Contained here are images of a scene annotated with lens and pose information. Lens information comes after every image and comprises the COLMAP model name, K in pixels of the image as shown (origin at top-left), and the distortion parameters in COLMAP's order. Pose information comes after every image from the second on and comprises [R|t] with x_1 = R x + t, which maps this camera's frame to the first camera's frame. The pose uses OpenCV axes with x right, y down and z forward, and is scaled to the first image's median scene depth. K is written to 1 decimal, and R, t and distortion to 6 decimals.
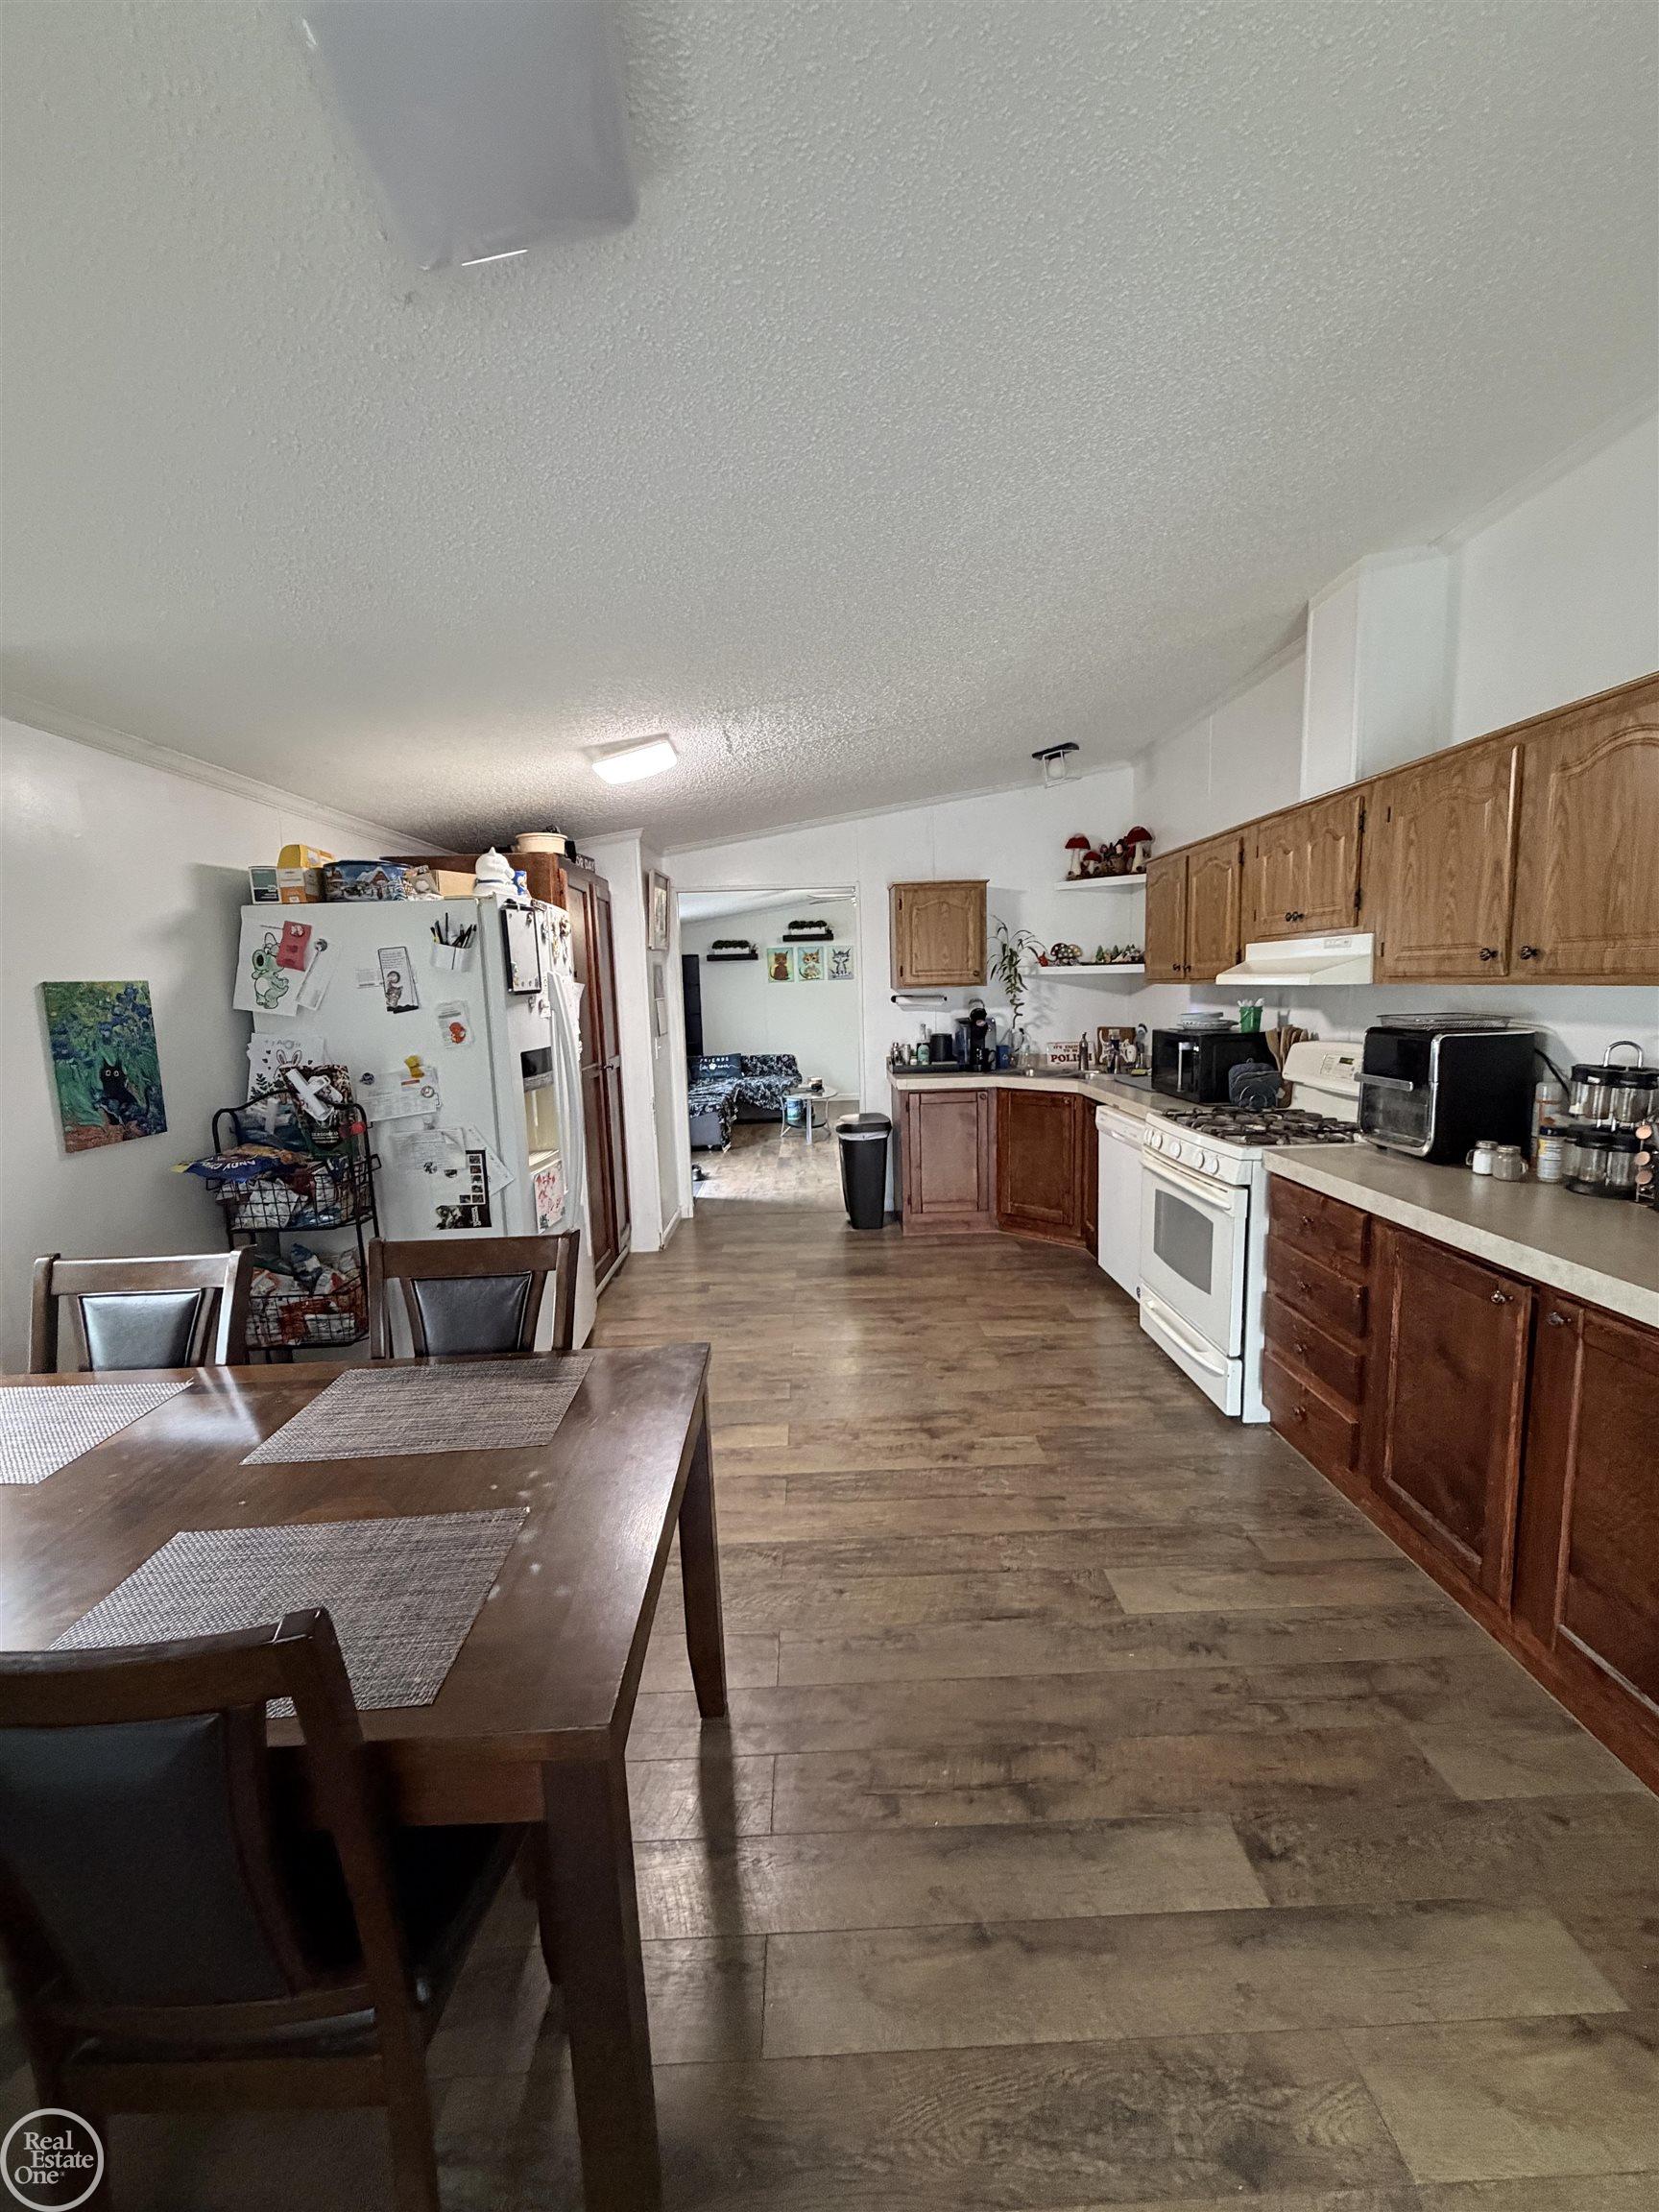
lens RADIAL K [[907.3, 0, 829.5], [0, 907.3, 1106.0], [0, 0, 1]] dist [-0.021931, 0.000143]
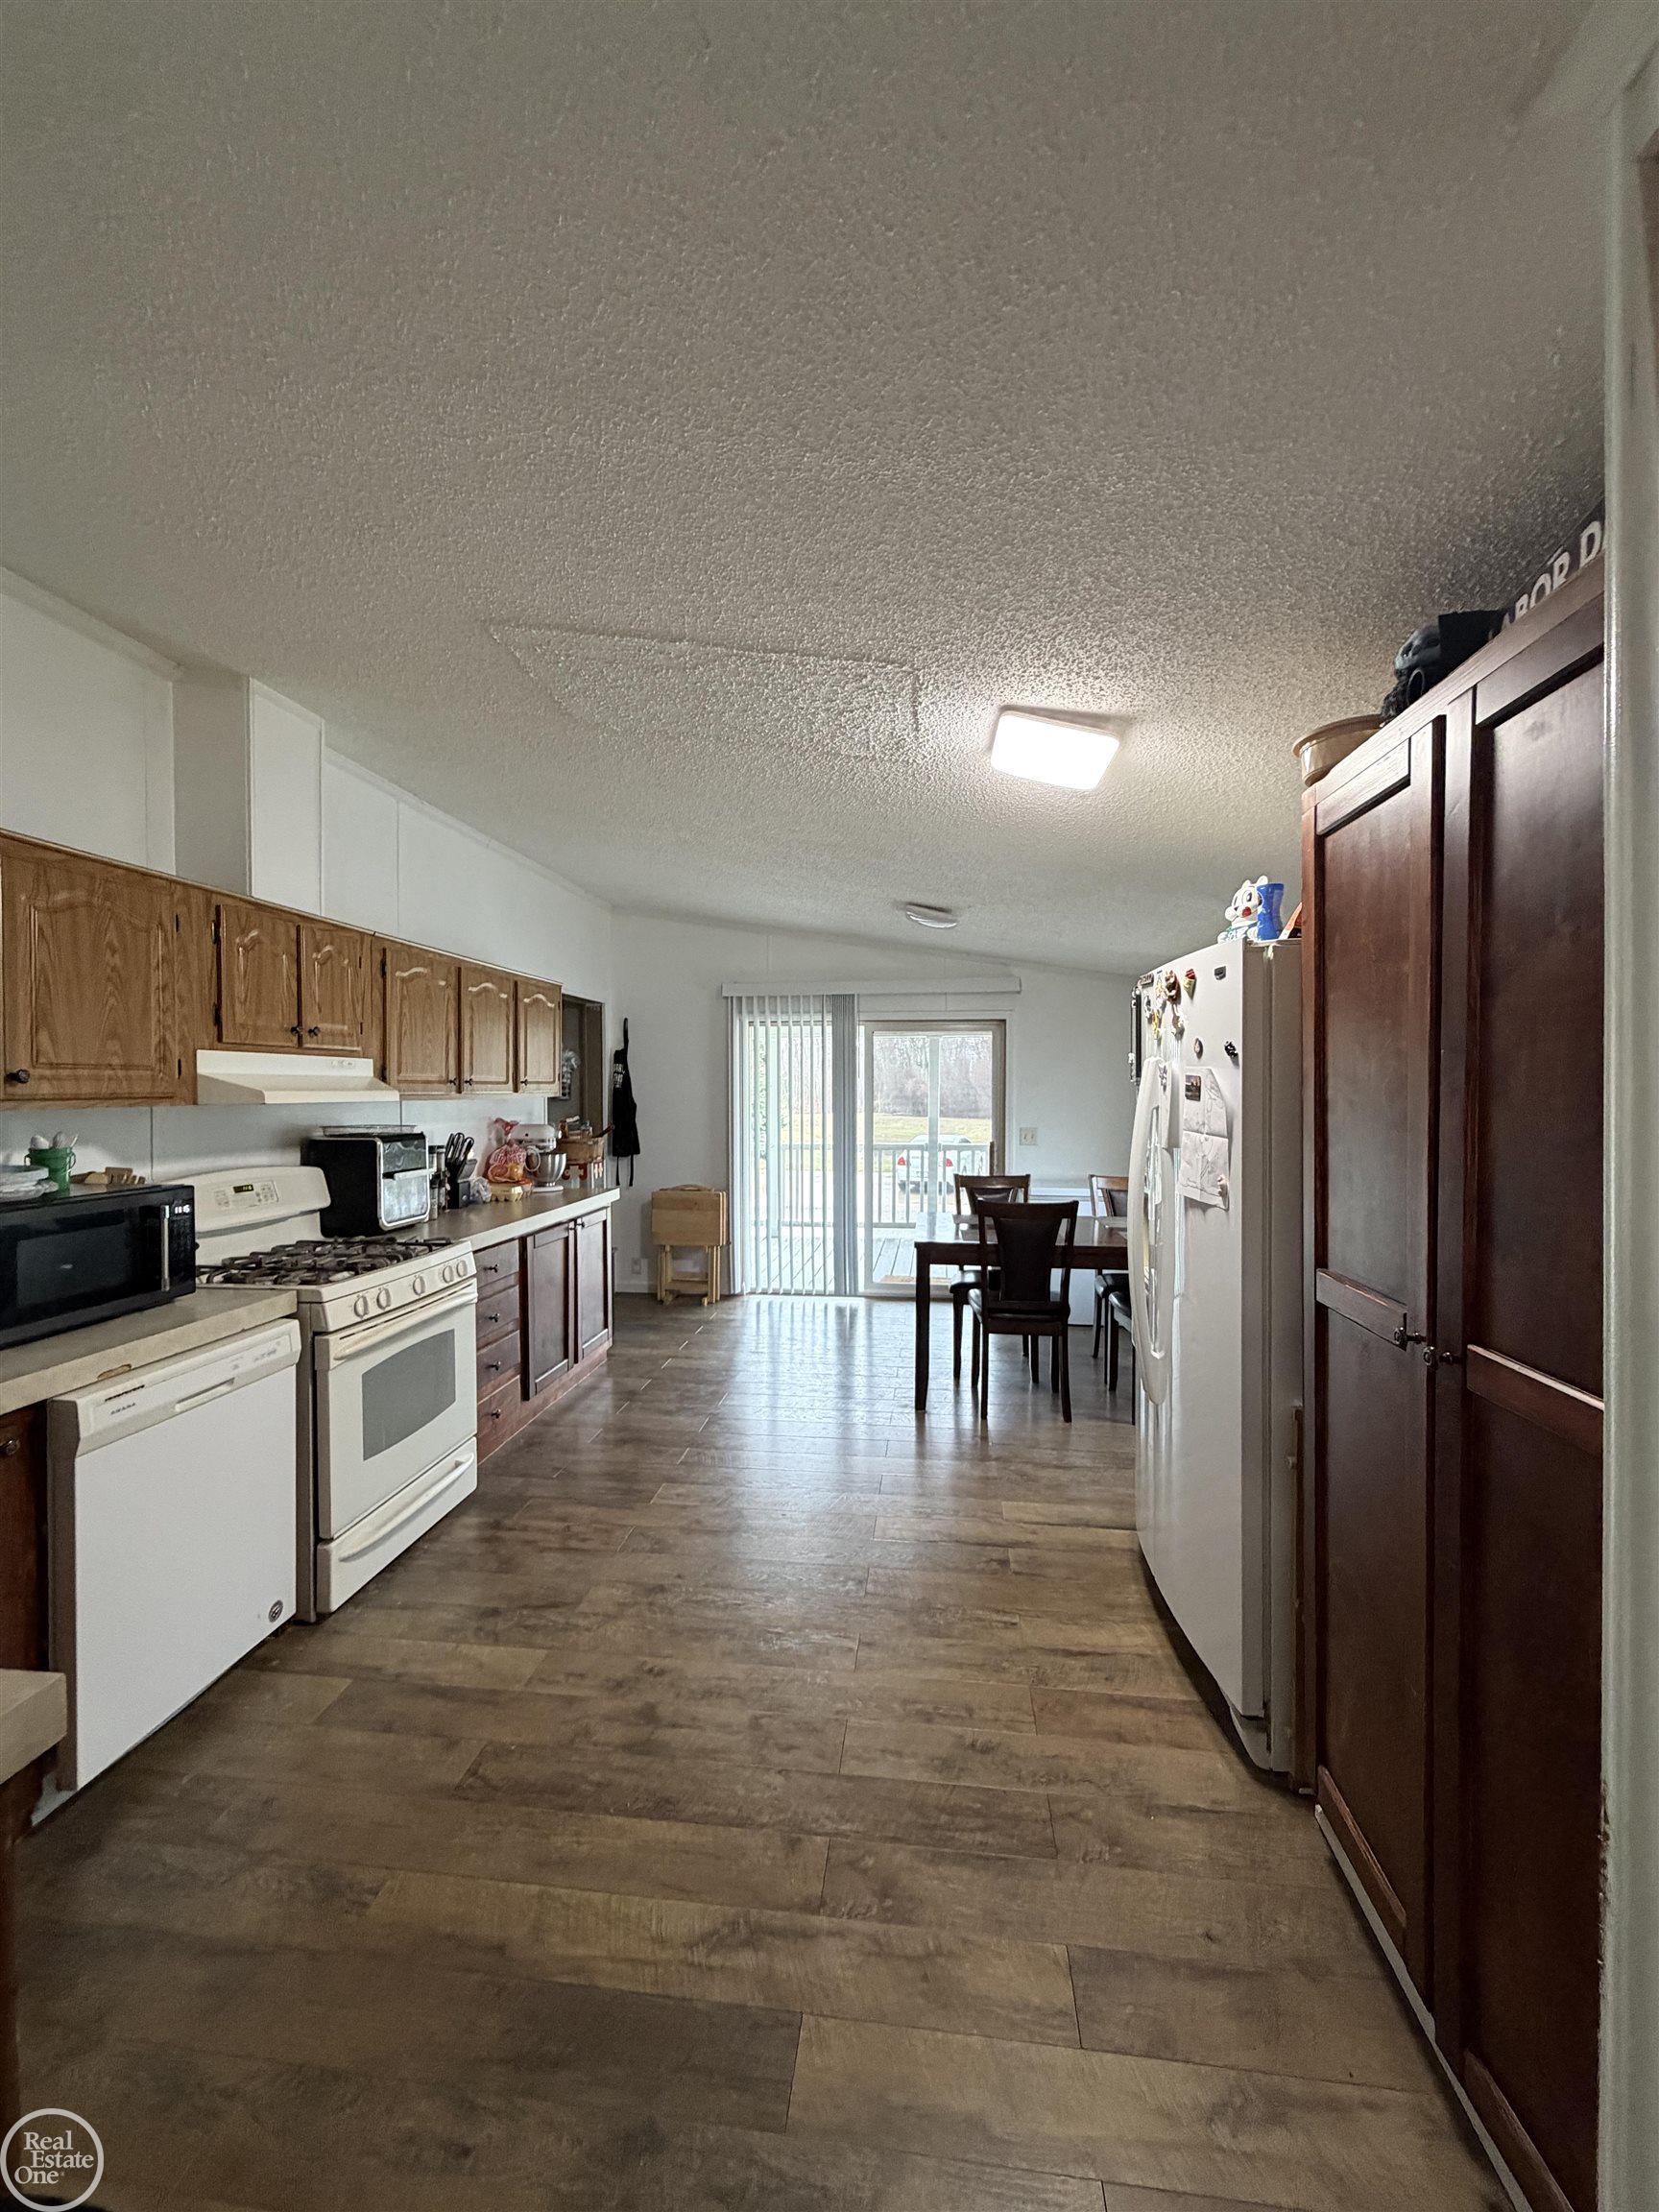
lens RADIAL K [[907.3, 0, 829.5], [0, 907.3, 1106.0], [0, 0, 1]] dist [-0.021931, 0.000143]
pose [[-0.988585, 0.038152, 0.145753, -0.143736], [0.059338, 0.987811, 0.143903, -0.222432], [-0.138487, 0.150909, -0.978799, 1.749791]]
